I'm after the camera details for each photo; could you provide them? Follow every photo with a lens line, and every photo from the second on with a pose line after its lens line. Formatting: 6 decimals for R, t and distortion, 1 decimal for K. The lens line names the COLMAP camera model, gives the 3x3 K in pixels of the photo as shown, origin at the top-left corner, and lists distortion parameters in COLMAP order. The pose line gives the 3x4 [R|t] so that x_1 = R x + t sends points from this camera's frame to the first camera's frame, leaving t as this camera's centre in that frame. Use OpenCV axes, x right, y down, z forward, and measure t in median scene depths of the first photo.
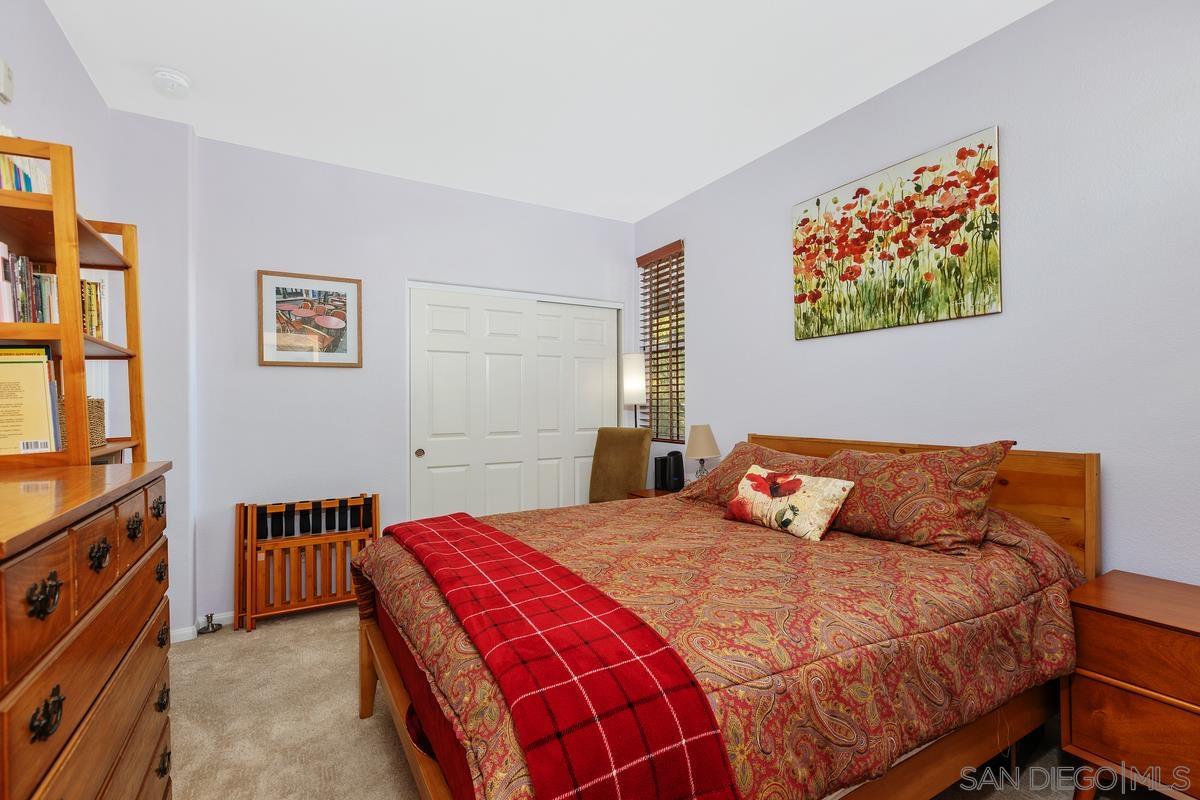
lens RADIAL K [[541.4, 0, 602.6], [0, 541.4, 404.1], [0, 0, 1]] dist [0.000766, 0.000127]
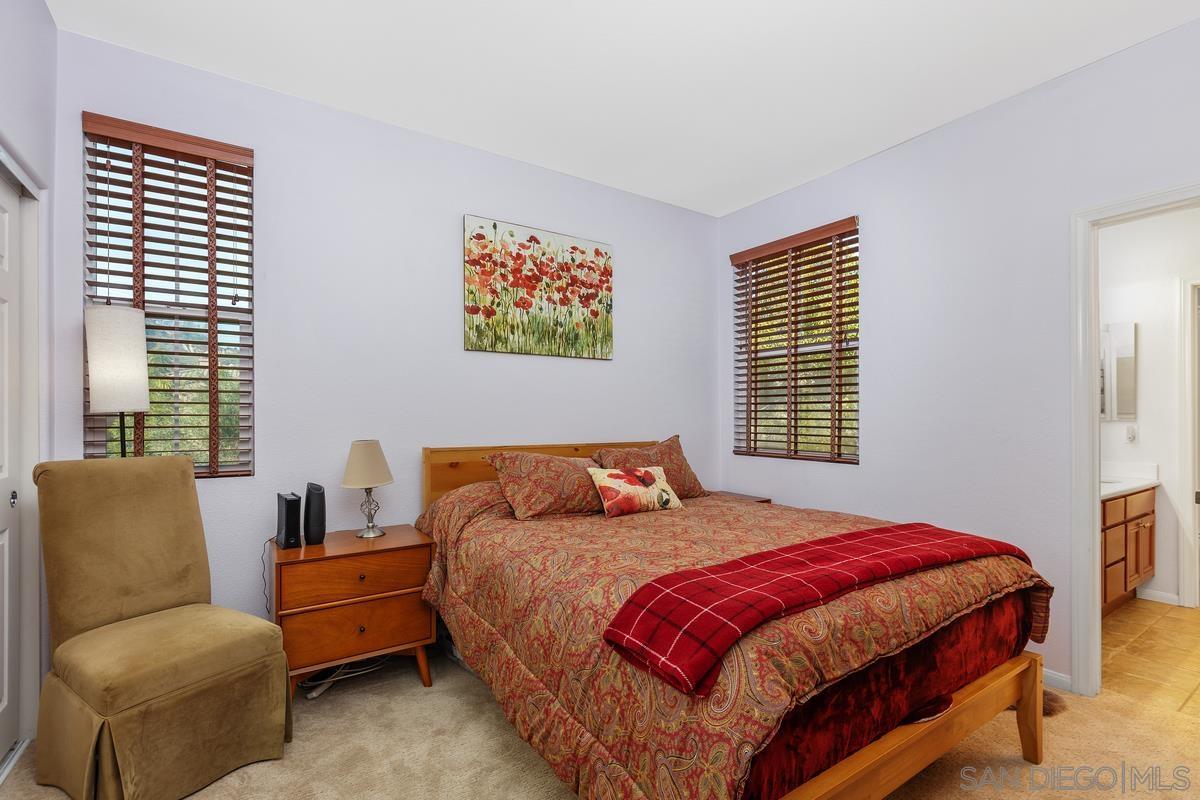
lens RADIAL K [[541.4, 0, 615.5], [0, 541.4, 414.7], [0, 0, 1]] dist [0.000766, 0.000127]
pose [[-0.074282, 0.013638, 0.997144, -0.753699], [-0.000420, 0.999906, -0.013707, 0.016335], [-0.997237, -0.001437, -0.074270, 0.929213]]
